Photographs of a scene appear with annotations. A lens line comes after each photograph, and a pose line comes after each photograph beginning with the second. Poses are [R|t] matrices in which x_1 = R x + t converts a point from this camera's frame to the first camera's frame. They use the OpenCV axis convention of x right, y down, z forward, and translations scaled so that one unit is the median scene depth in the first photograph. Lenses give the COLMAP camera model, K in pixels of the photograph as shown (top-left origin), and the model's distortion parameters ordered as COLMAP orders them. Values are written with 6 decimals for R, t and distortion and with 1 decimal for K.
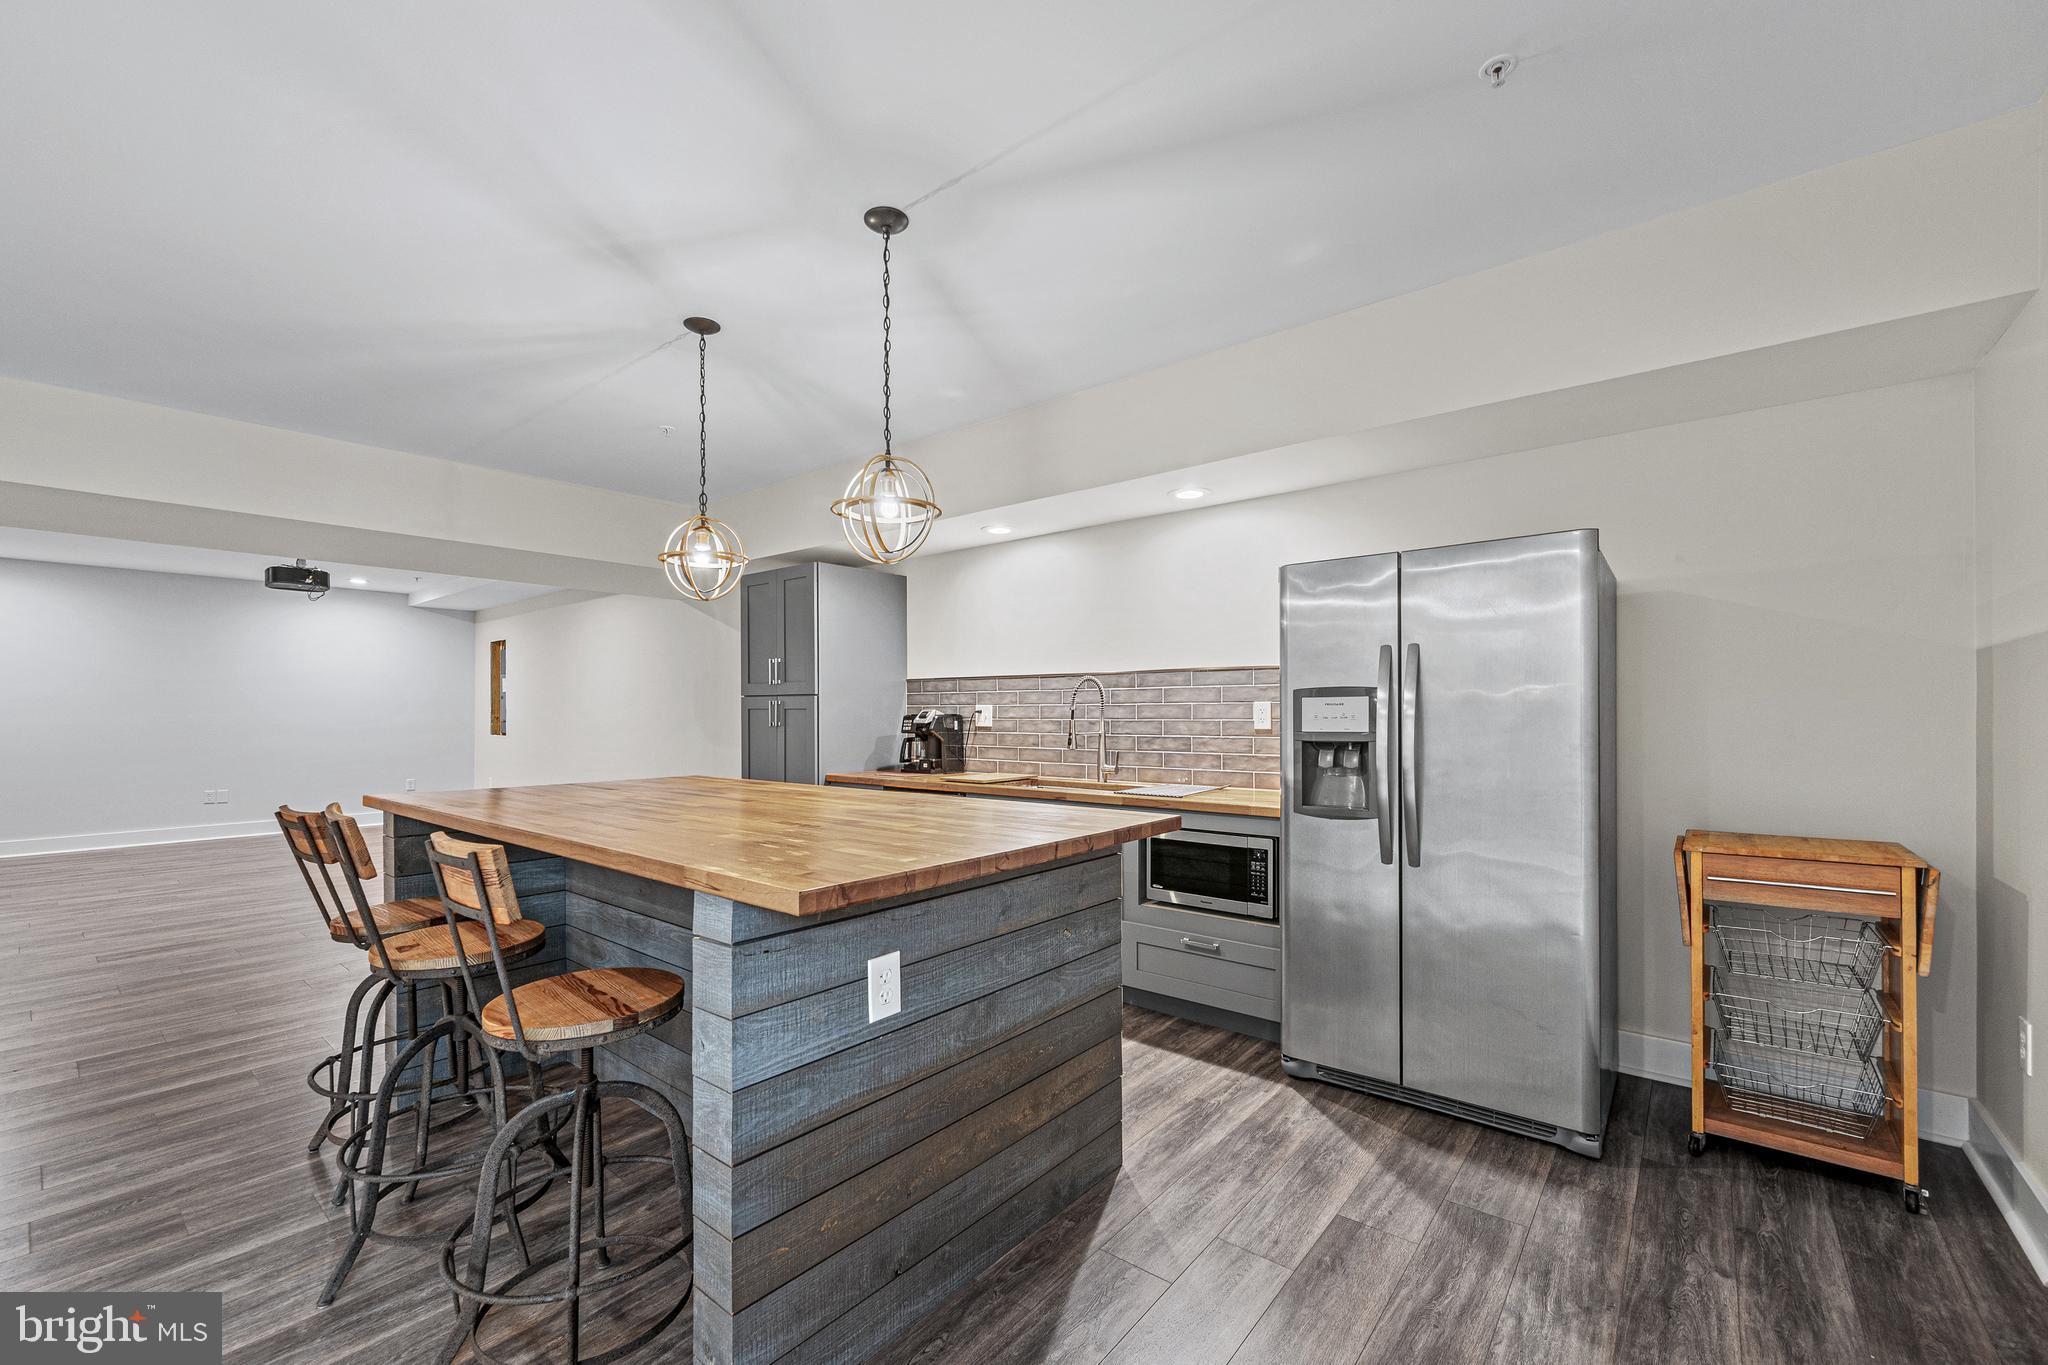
lens RADIAL K [[821.2, 0, 1016.7], [0, 821.2, 702.7], [0, 0, 1]] dist [-0.003565, -0.000201]
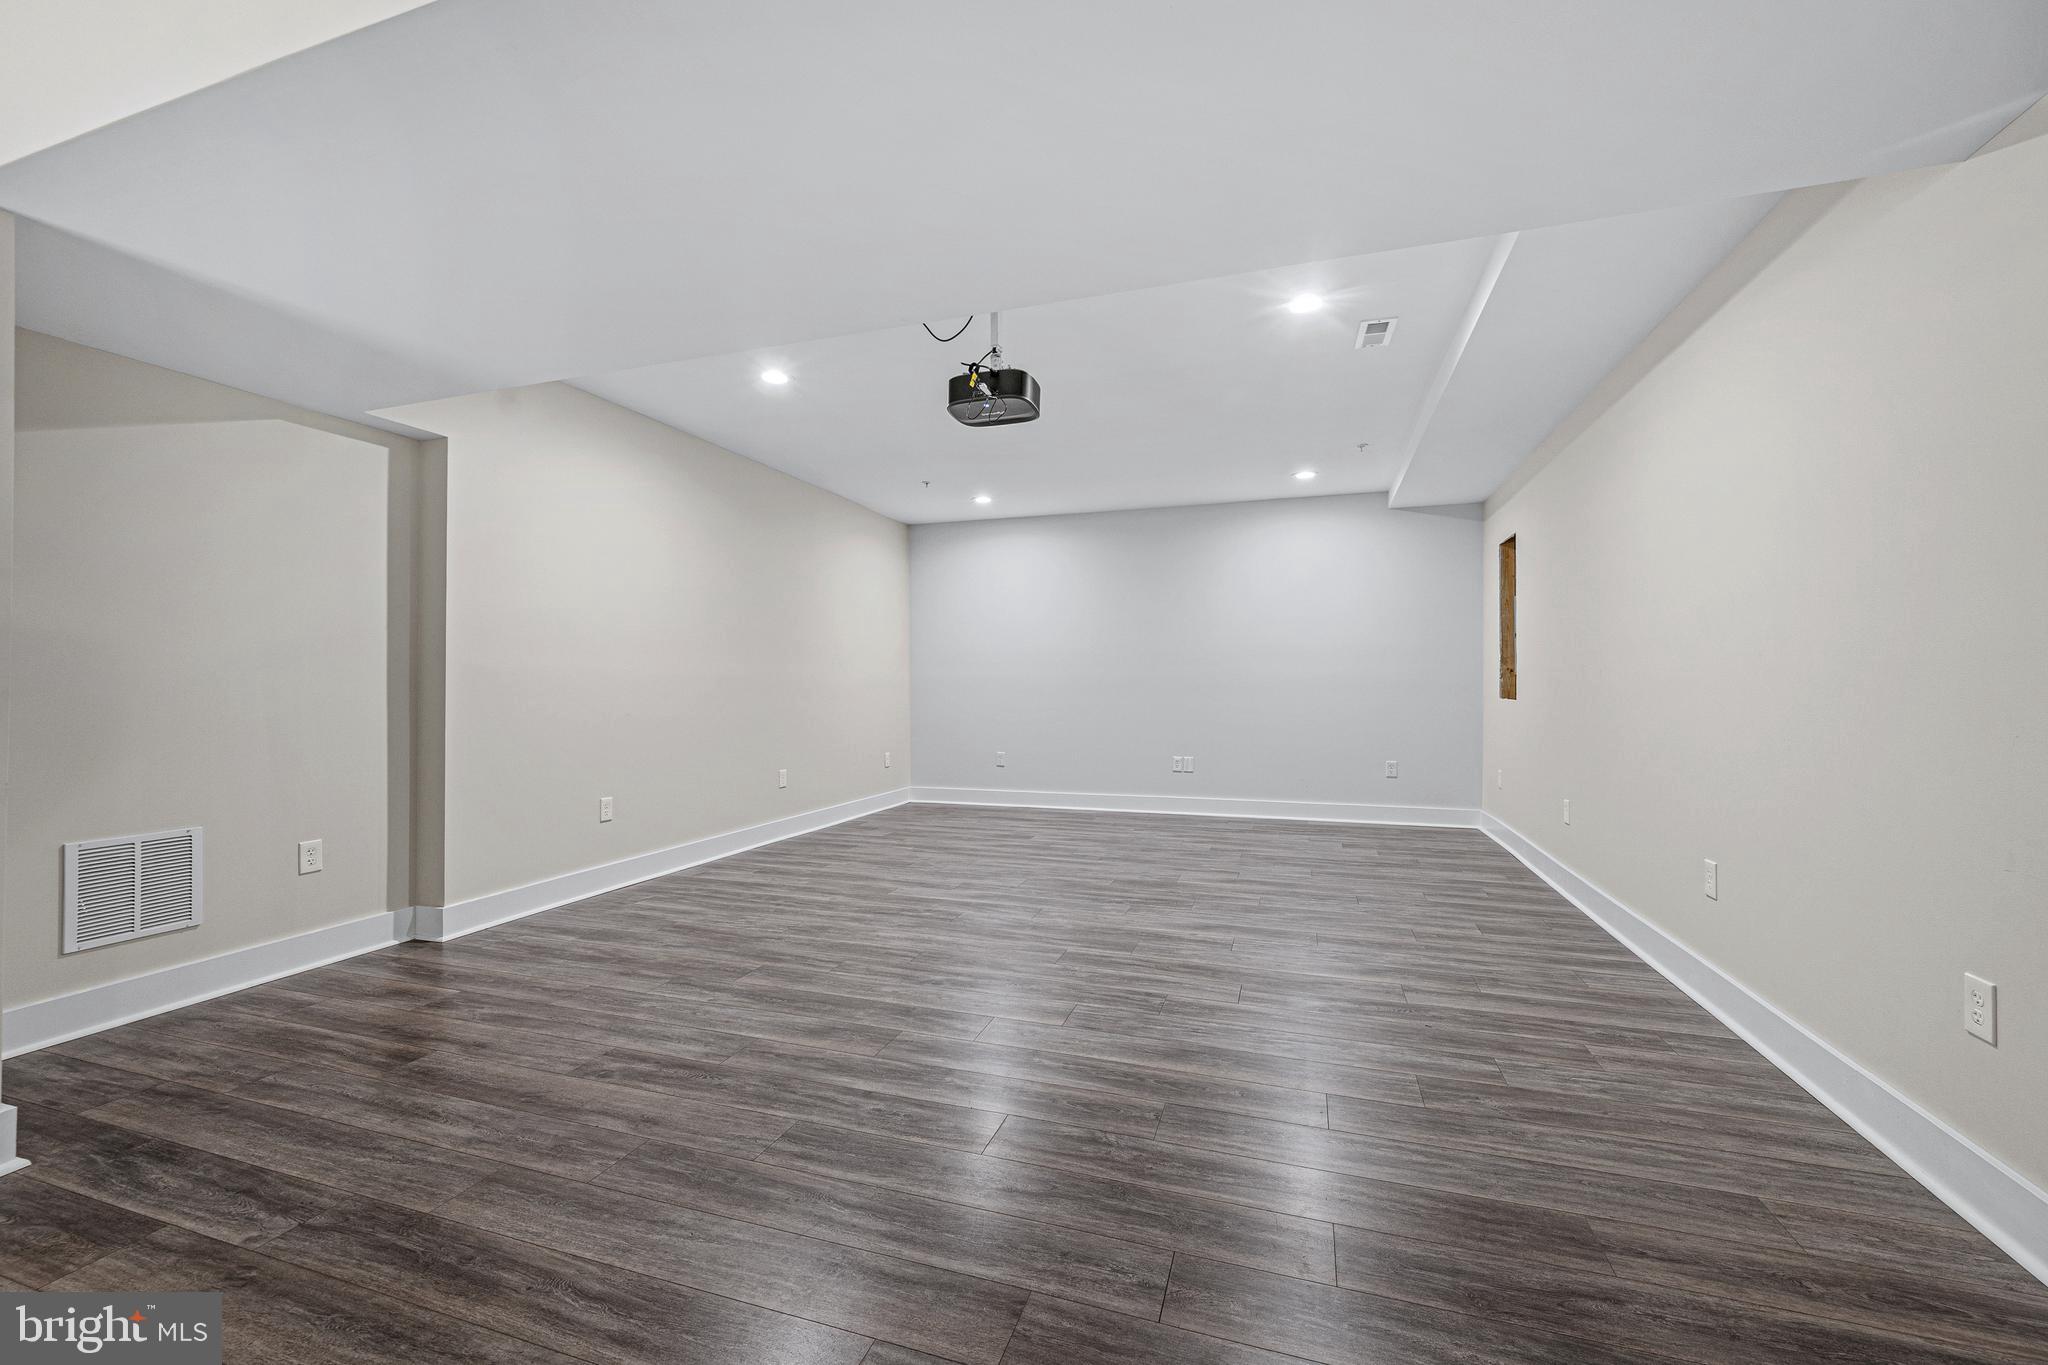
lens RADIAL K [[821.2, 0, 1025.5], [0, 821.2, 680.3], [0, 0, 1]] dist [-0.003565, -0.000201]
pose [[0.366414, -0.001410, -0.930451, -0.302389], [0.015305, 0.999873, 0.004512, 0.024401], [0.930326, -0.015893, 0.366388, 0.648849]]
